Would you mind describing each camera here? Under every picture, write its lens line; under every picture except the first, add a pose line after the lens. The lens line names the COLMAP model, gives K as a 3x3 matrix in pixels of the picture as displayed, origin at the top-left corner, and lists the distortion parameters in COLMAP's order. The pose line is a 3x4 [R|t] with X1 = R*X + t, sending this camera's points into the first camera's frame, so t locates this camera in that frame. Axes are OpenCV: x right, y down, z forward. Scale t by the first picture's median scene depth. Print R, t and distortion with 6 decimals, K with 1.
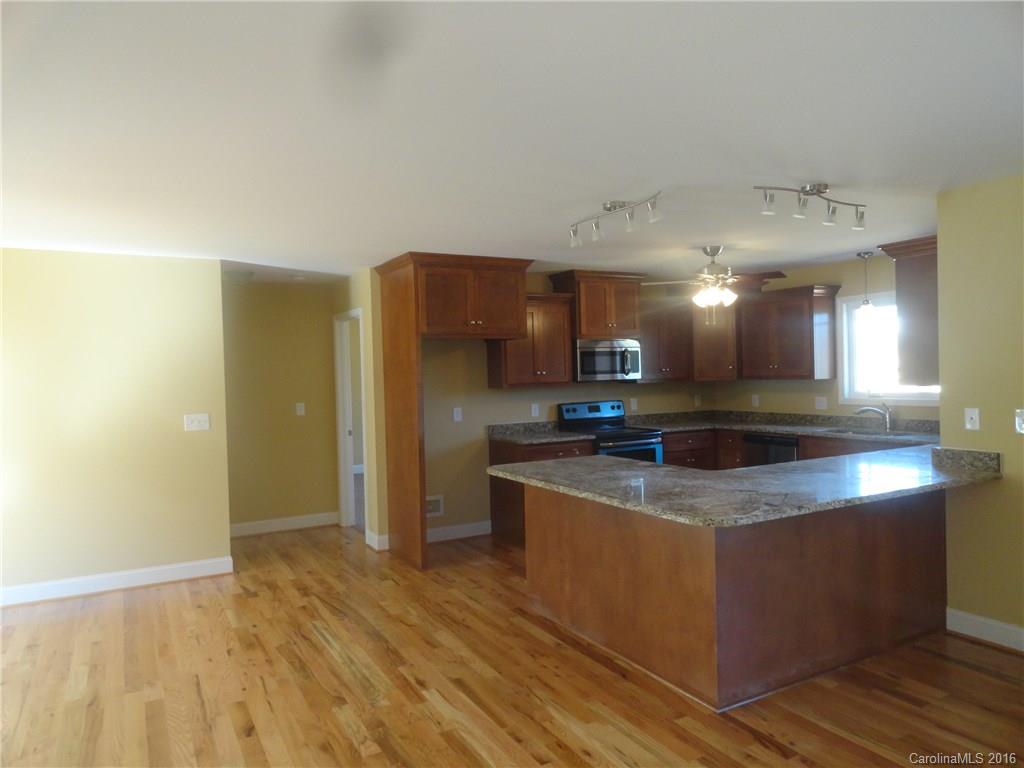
lens RADIAL K [[704.3, 0, 512.1], [0, 704.3, 382.3], [0, 0, 1]] dist [-0.006708, 0.008123]
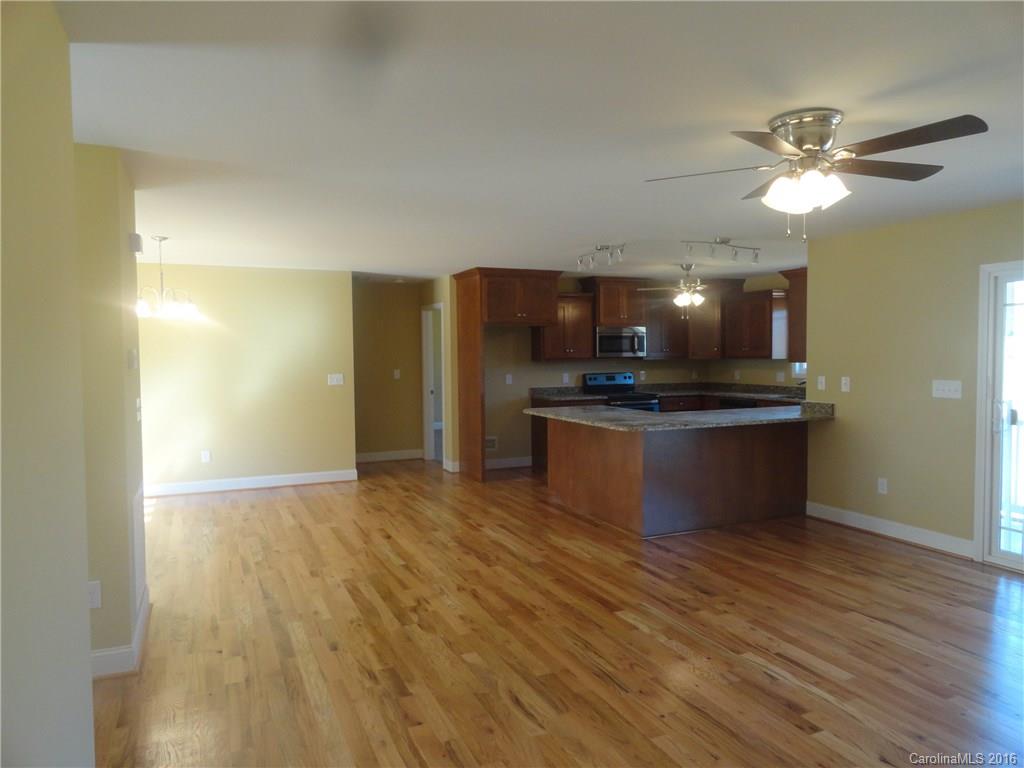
lens RADIAL K [[704.3, 0, 512.1], [0, 704.3, 382.3], [0, 0, 1]] dist [-0.006708, 0.008123]
pose [[0.995743, 0.020571, -0.089845, 0.061572], [-0.017904, 0.999378, 0.030393, 0.009678], [0.090414, -0.028655, 0.995492, -0.444691]]
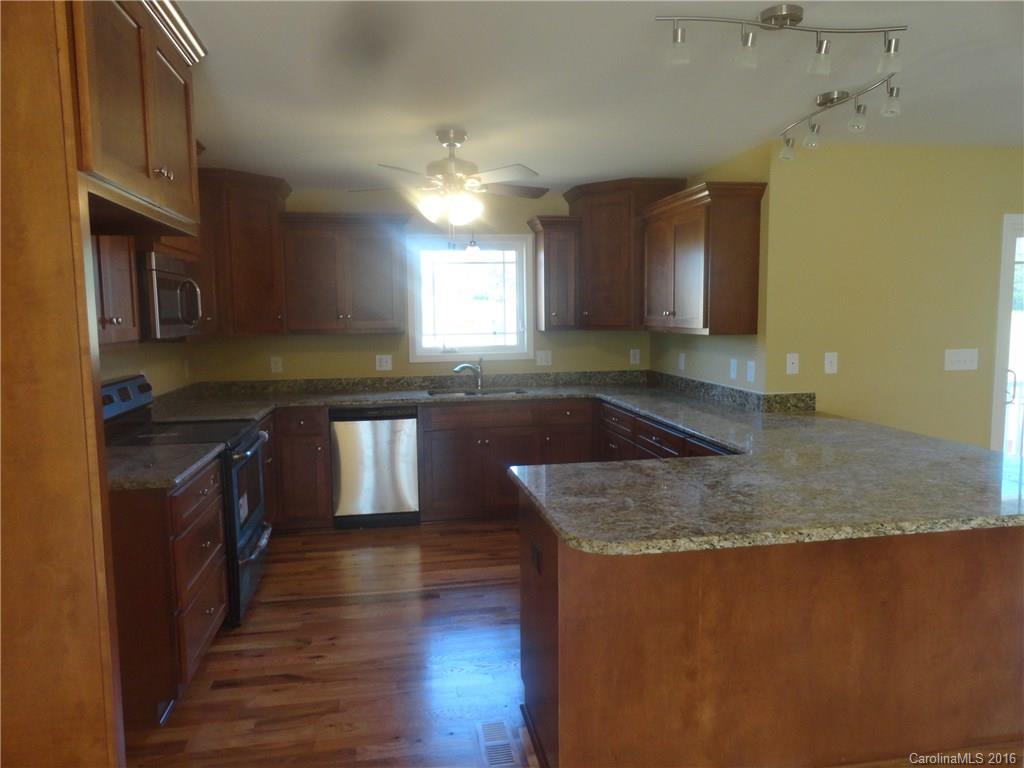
lens RADIAL K [[703.3, 0, 514.0], [0, 703.3, 386.7], [0, 0, 1]] dist [-0.001604, -0.000057]
pose [[0.327106, -0.076574, 0.941880, -0.330191], [0.018806, 0.997042, 0.074527, -0.000517], [-0.944801, -0.006665, 0.327578, 0.700987]]
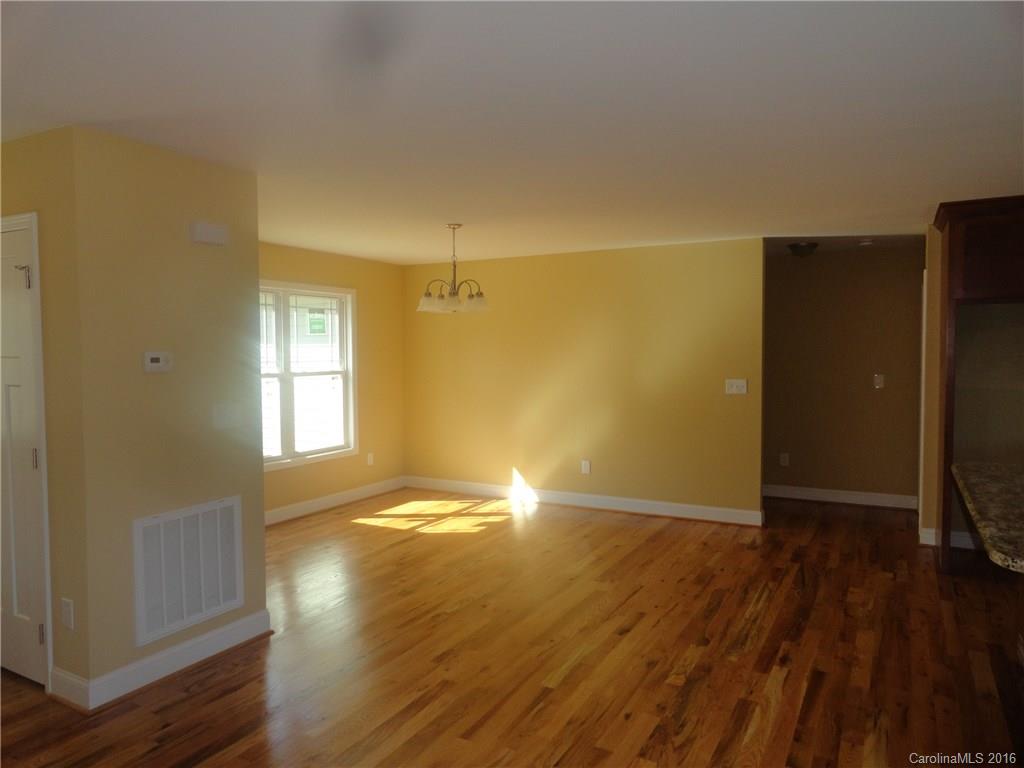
lens RADIAL K [[701.9, 0, 507.7], [0, 701.9, 383.5], [0, 0, 1]] dist [-0.002652, 0.000537]
pose [[0.525542, 0.061466, -0.848544, 0.291747], [-0.019796, 0.998000, 0.060032, -0.007947], [0.850537, -0.014751, 0.525708, 0.093586]]
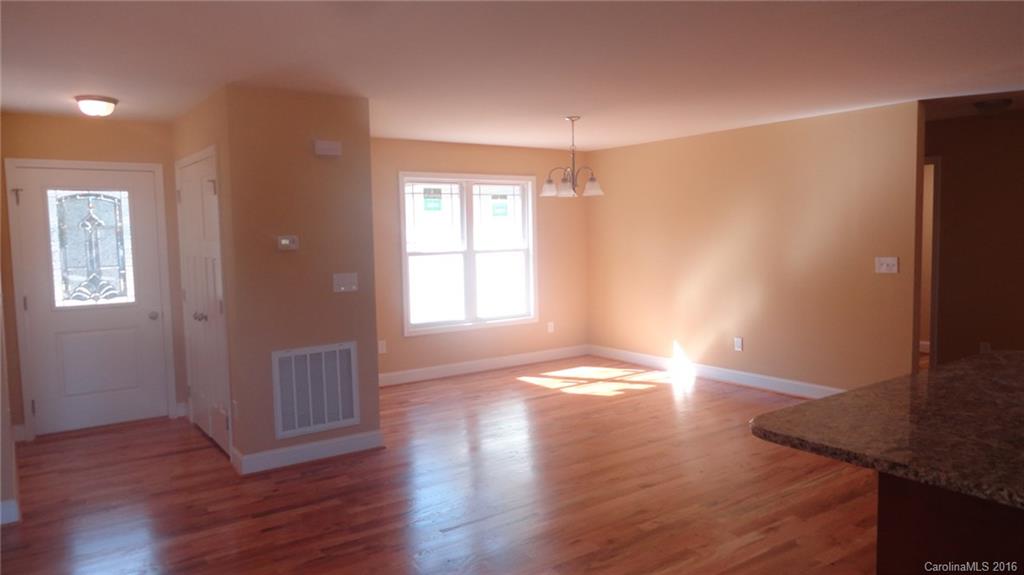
lens RADIAL K [[698.9, 0, 512.0], [0, 698.9, 287.5], [0, 0, 1]] dist [0.006498, 0.004111]
pose [[0.109533, 0.100940, -0.988845, 0.484971], [0.001473, 0.994813, 0.101712, -0.015666], [0.993982, -0.012597, 0.108816, 0.315506]]
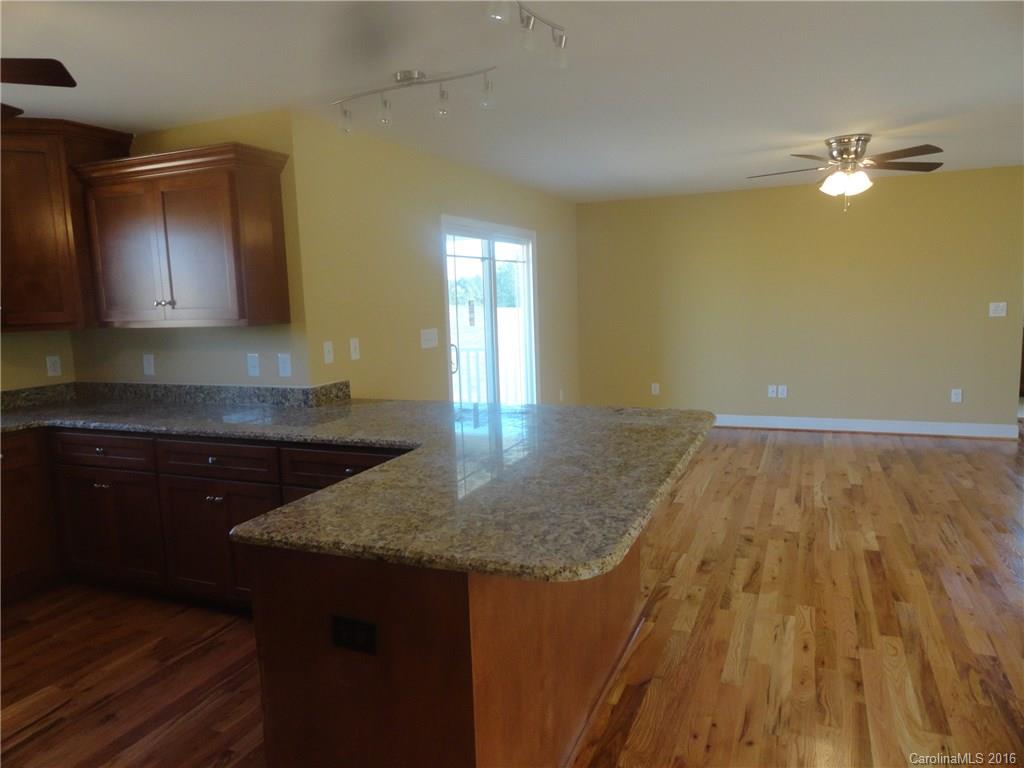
lens RADIAL K [[697.4, 0, 512.2], [0, 697.4, 388.7], [0, 0, 1]] dist [0.001520, 0.004263]
pose [[-0.612404, -0.059947, 0.788268, -0.204520], [0.062477, 0.990332, 0.123852, -0.002996], [-0.788072, 0.125097, -0.602738, 0.937952]]
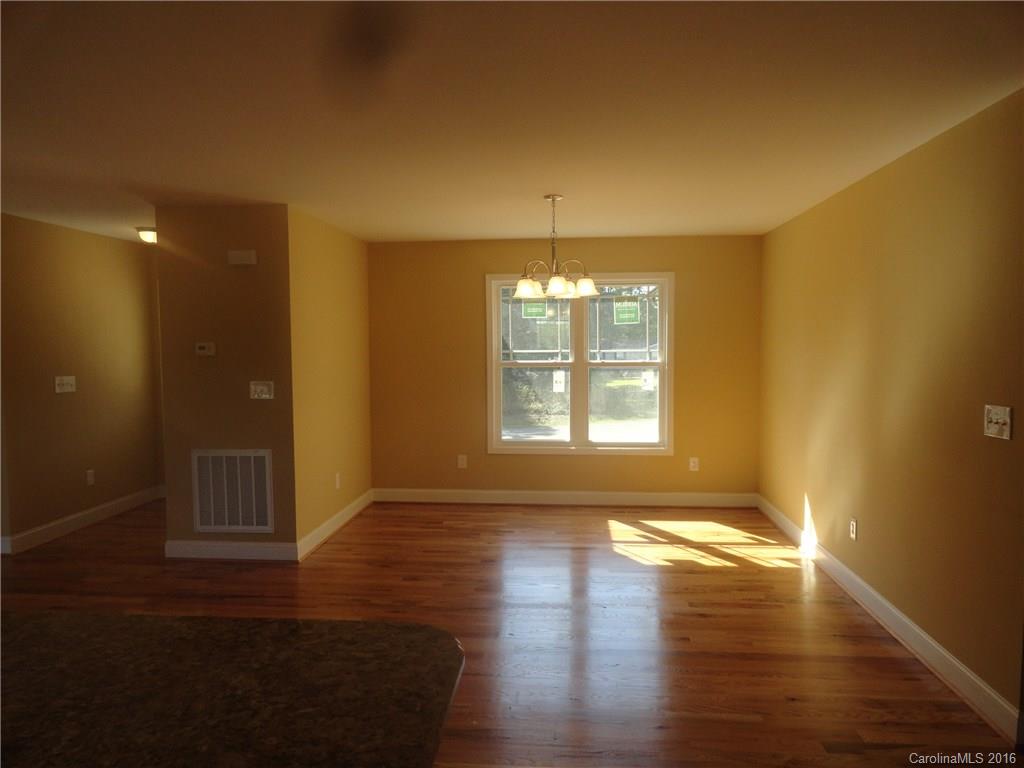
lens RADIAL K [[703.3, 0, 514.0], [0, 703.3, 386.7], [0, 0, 1]] dist [-0.001604, -0.000057]
pose [[-0.559674, 0.078985, -0.824940, 0.162345], [0.004451, 0.995720, 0.092317, -0.017331], [0.828701, 0.047996, -0.557630, 0.929026]]
